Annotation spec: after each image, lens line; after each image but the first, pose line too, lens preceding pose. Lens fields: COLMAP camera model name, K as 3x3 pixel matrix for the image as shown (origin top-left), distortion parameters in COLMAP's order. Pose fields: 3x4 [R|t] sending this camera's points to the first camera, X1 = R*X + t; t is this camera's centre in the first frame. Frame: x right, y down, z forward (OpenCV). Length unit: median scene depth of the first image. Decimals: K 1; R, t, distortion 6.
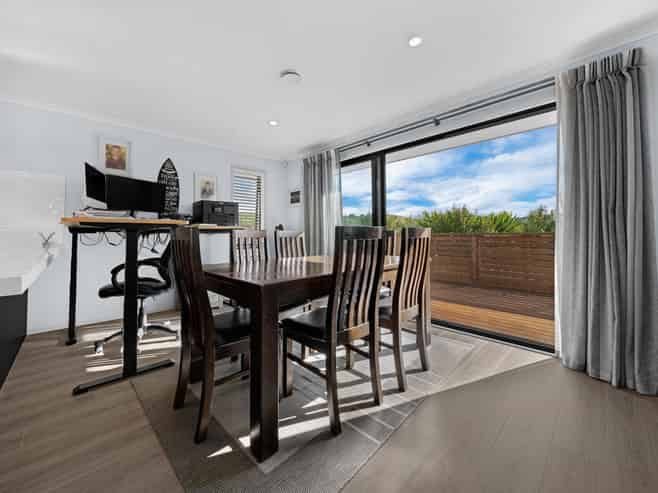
lens RADIAL K [[268.2, 0, 330.6], [0, 268.2, 229.6], [0, 0, 1]] dist [0.000396, -0.000061]
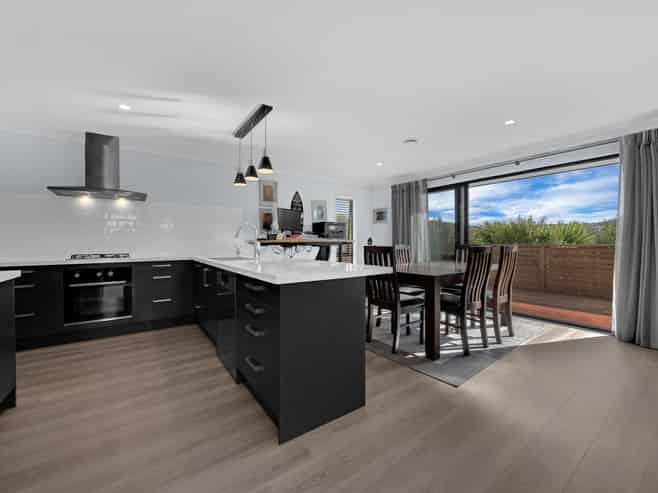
lens RADIAL K [[274.0, 0, 317.3], [0, 274.0, 246.6], [0, 0, 1]] dist [-0.007192, 0.000031]
pose [[0.983301, 0.001956, -0.181977, -0.247870], [0.004254, 0.999422, 0.033727, -0.028396], [0.181938, -0.033938, 0.982724, -0.390743]]
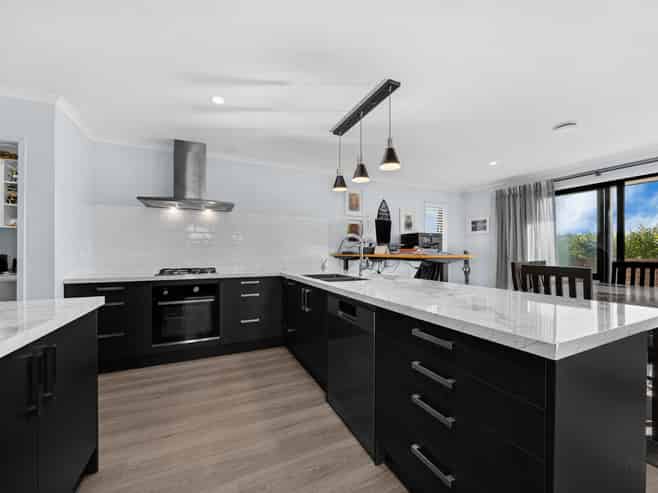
lens RADIAL K [[257.3, 0, 326.8], [0, 257.3, 255.8], [0, 0, 1]] dist [0.000795, -0.000086]
pose [[0.947186, 0.007471, -0.320599, -0.482294], [0.001884, 0.999582, 0.028860, -0.039213], [0.320680, -0.027940, 0.946775, -0.230384]]
